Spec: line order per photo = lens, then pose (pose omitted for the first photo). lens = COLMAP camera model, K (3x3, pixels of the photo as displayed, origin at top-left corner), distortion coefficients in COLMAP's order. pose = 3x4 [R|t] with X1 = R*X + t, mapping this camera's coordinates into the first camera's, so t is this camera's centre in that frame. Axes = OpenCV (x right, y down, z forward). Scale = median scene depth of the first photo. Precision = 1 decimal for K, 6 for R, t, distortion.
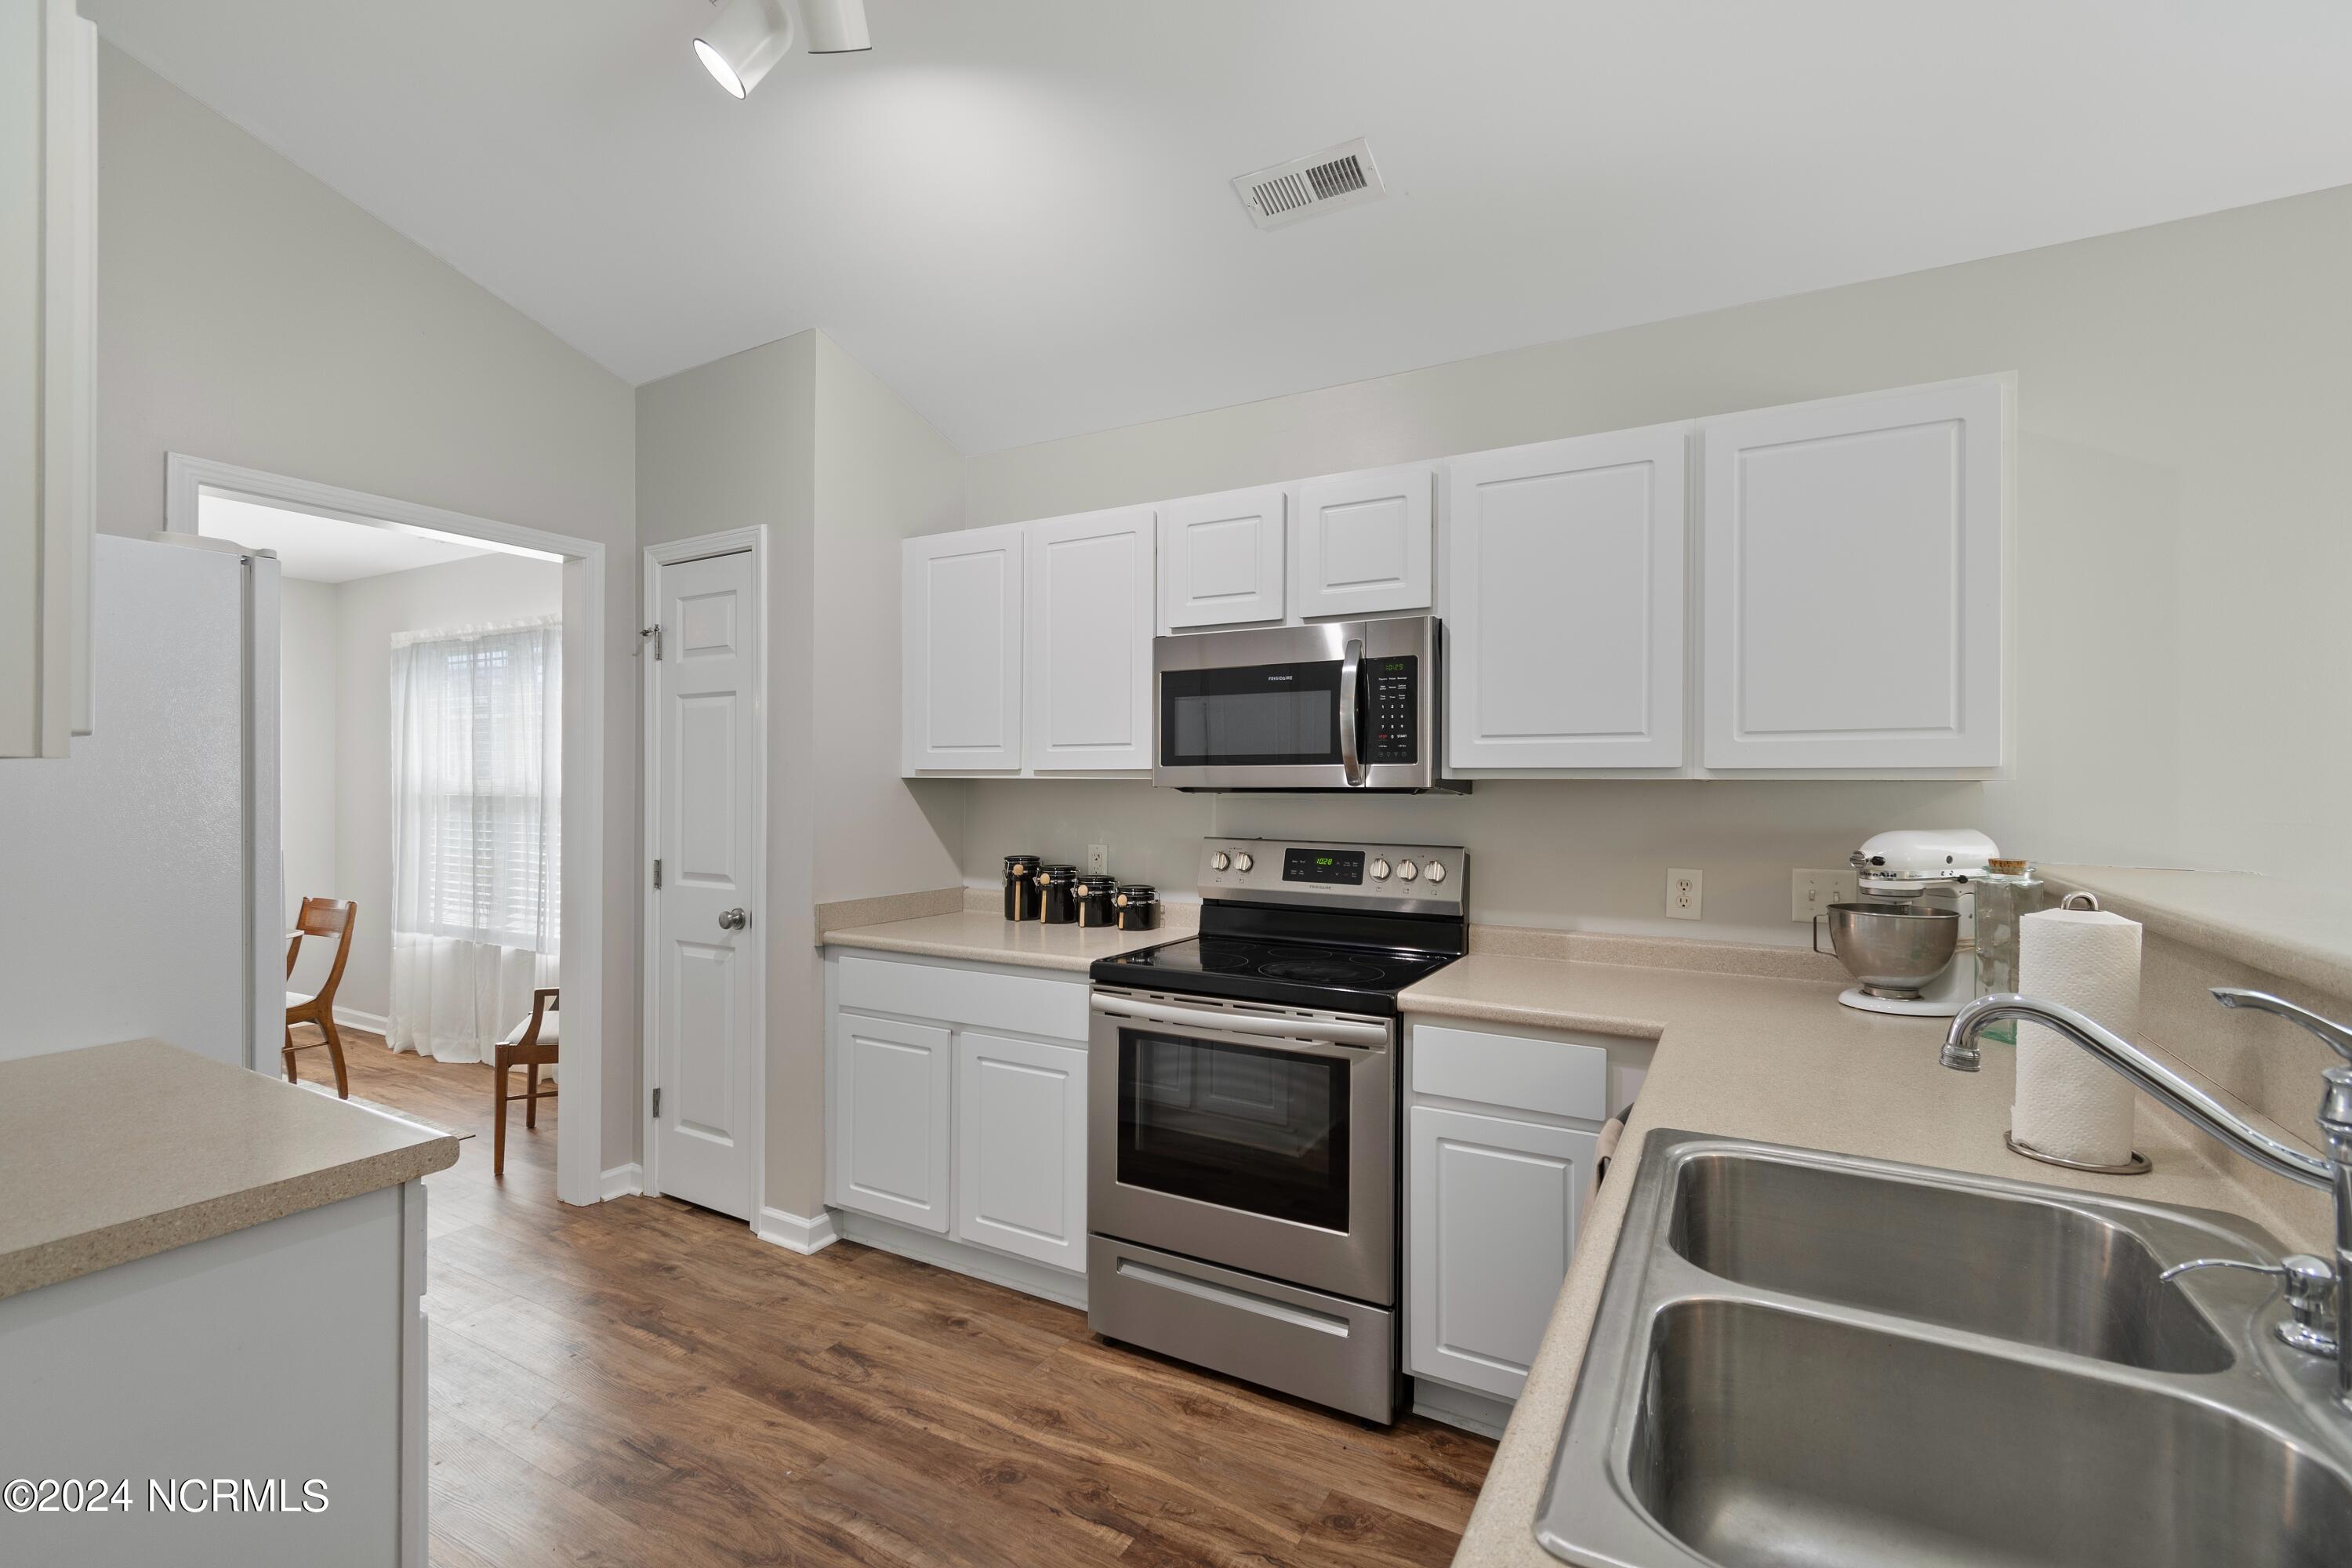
lens RADIAL K [[1039.5, 0, 1169.2], [0, 1039.5, 787.9], [0, 0, 1]] dist [0.005588, -0.000916]
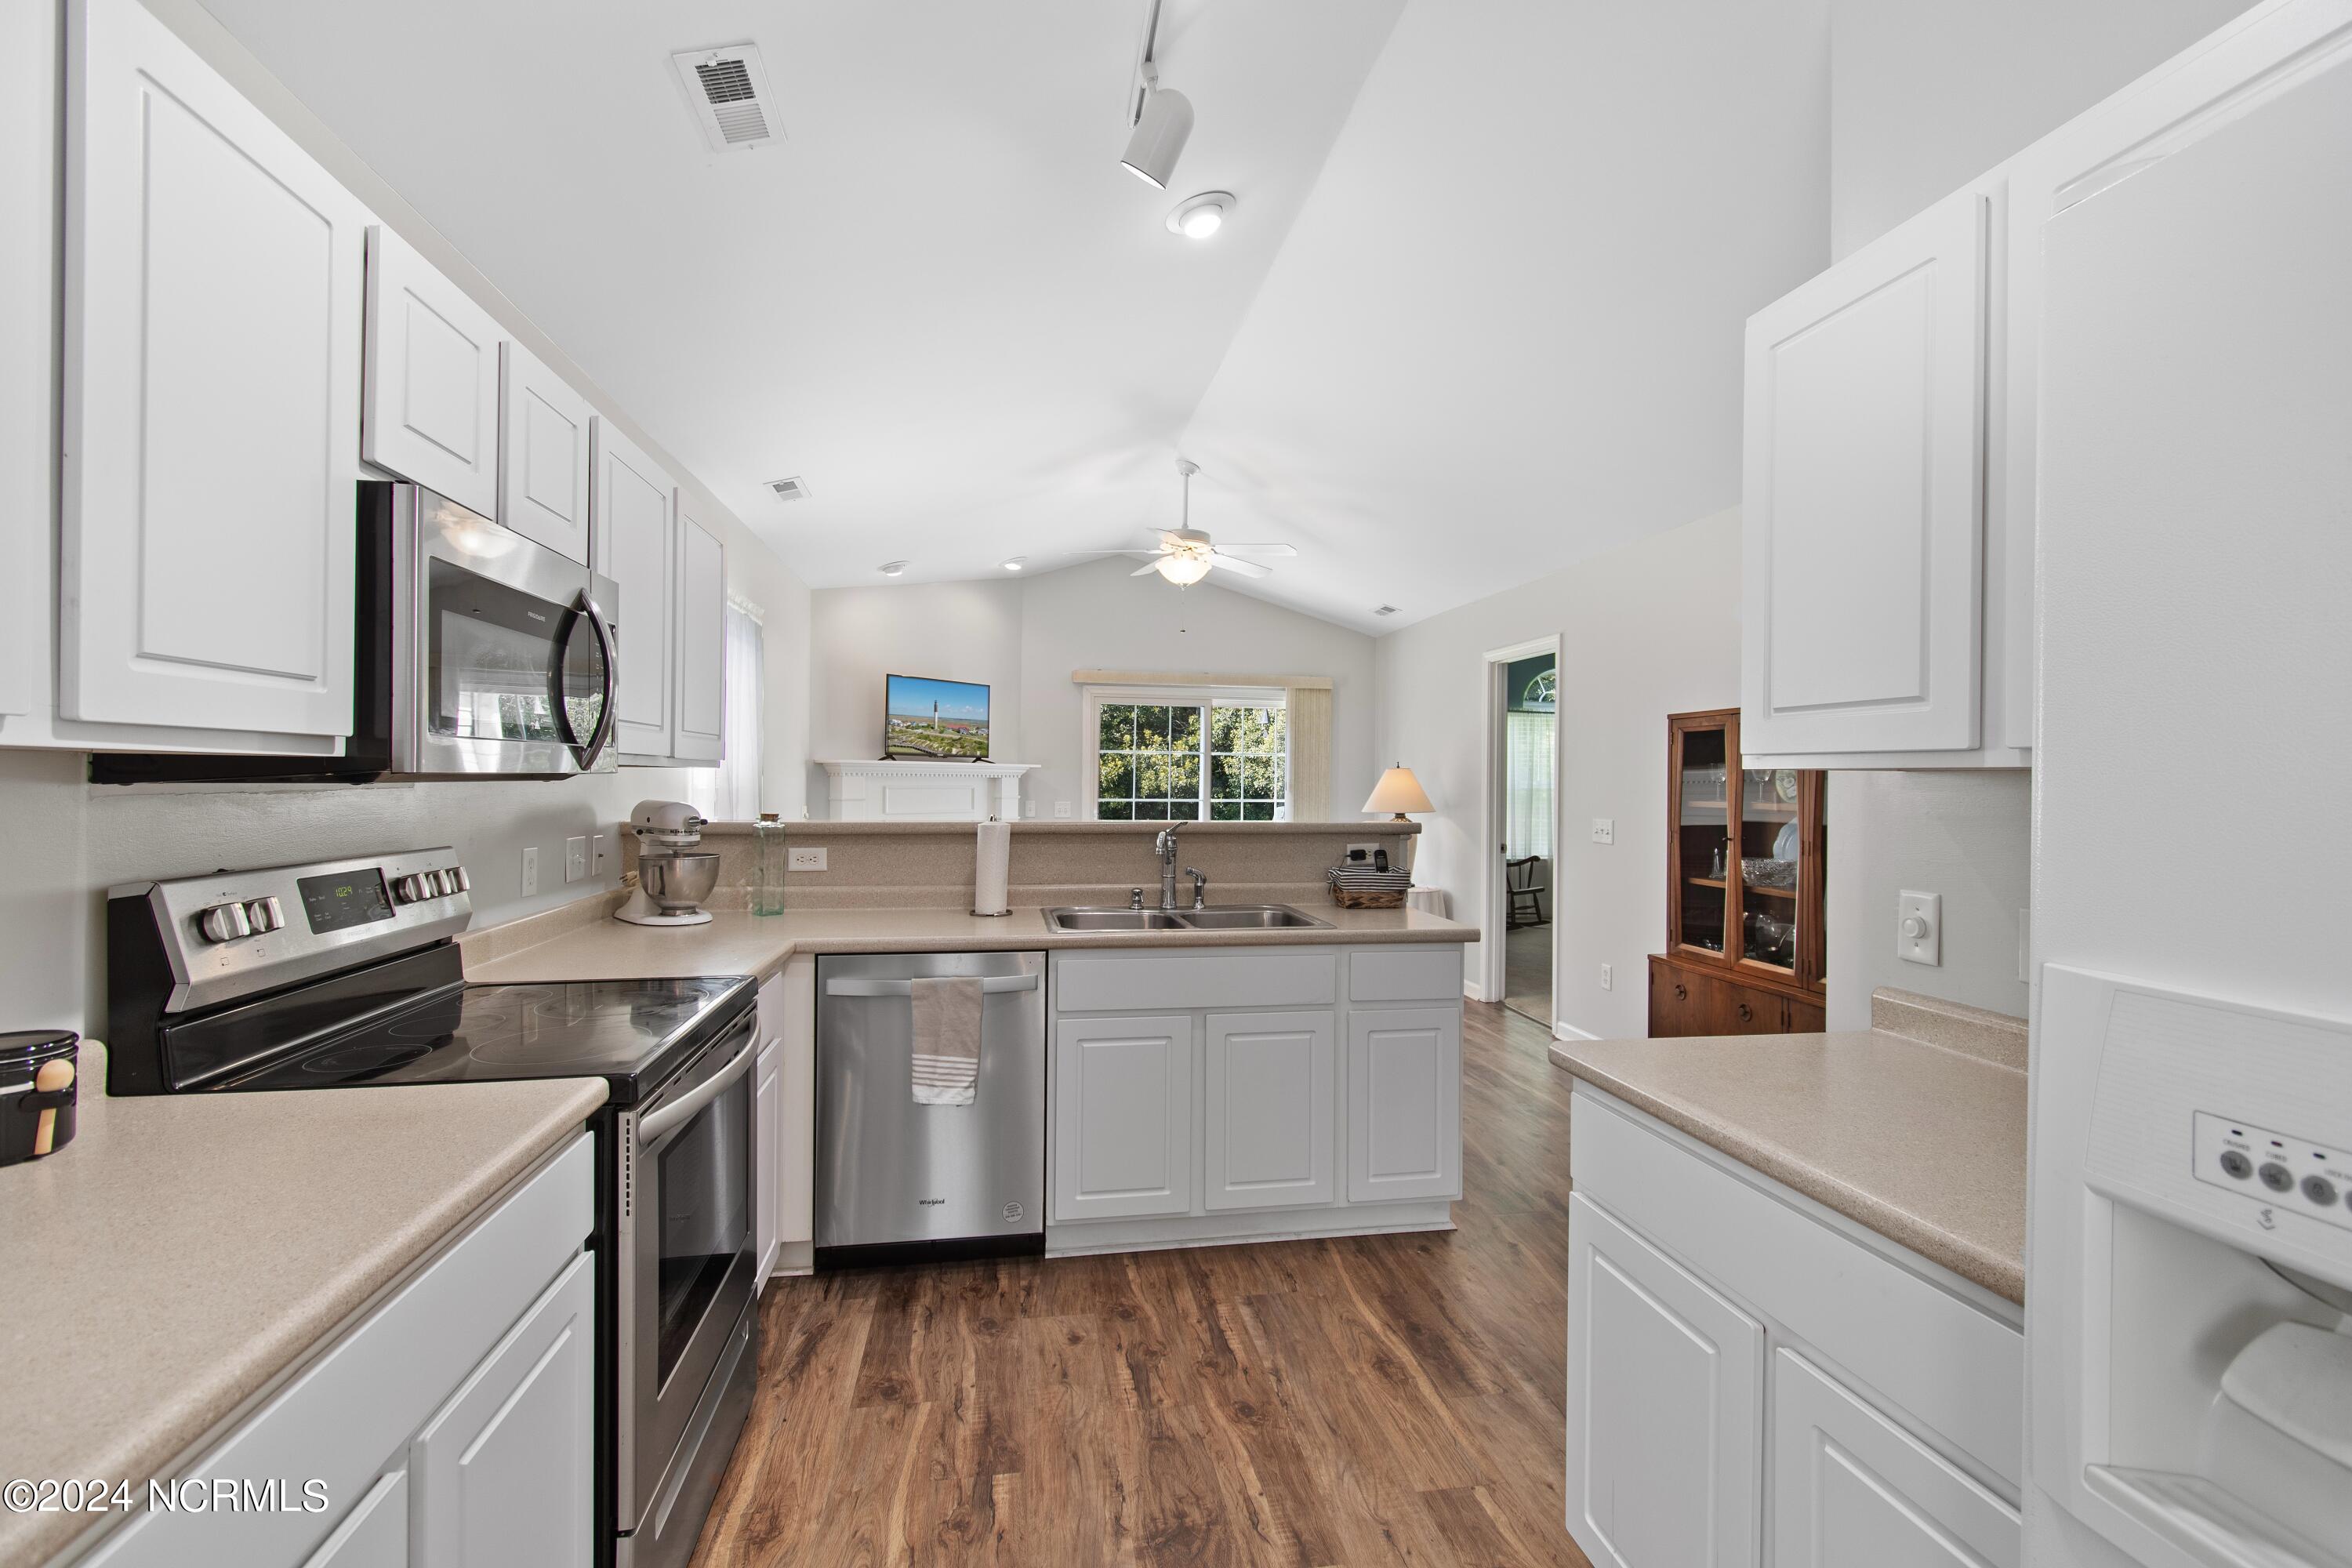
lens RADIAL K [[1039.5, 0, 1170.2], [0, 1039.5, 787.1], [0, 0, 1]] dist [0.005588, -0.000916]
pose [[-0.629968, -0.016086, 0.776455, -0.746952], [-0.009374, 0.999870, 0.013109, -0.004811], [-0.776565, 0.000980, -0.630037, 1.178841]]
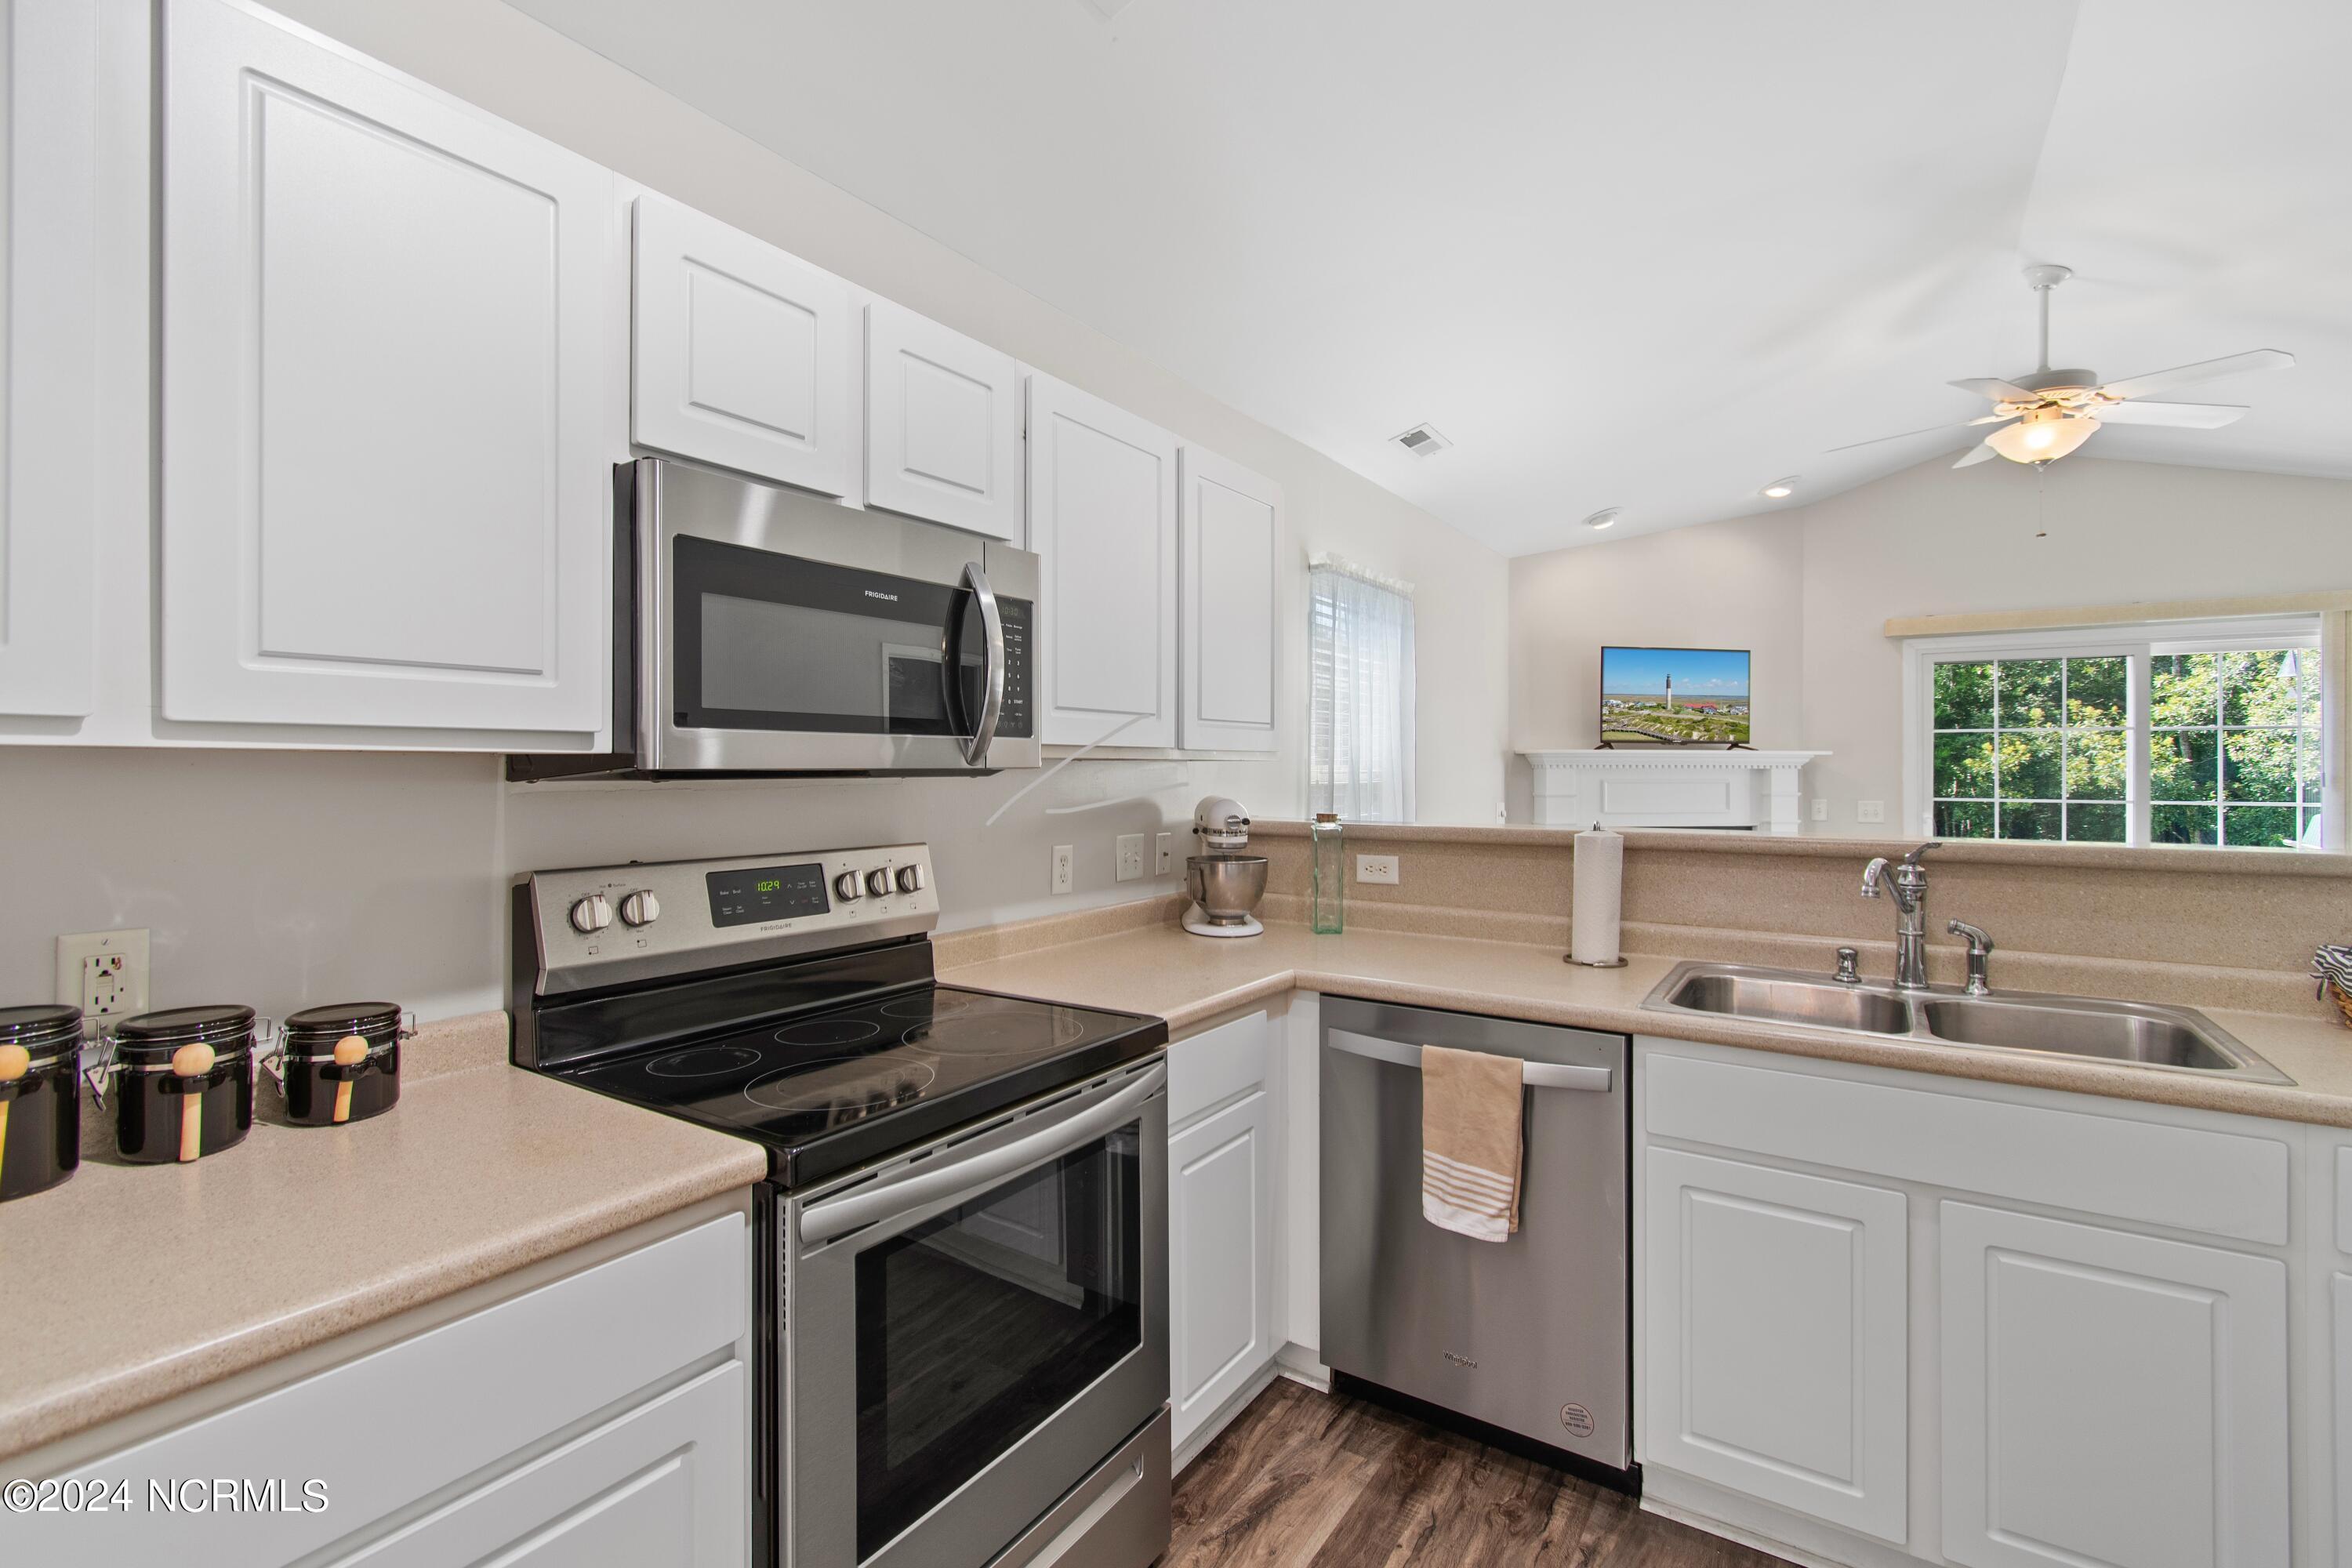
lens RADIAL K [[1039.5, 0, 1188.7], [0, 1039.5, 767.6], [0, 0, 1]] dist [0.005588, -0.000916]
pose [[0.076421, -0.003940, 0.997068, -0.538401], [0.002592, 0.999990, 0.003753, -0.003362], [-0.997072, 0.002297, 0.076431, 0.814606]]
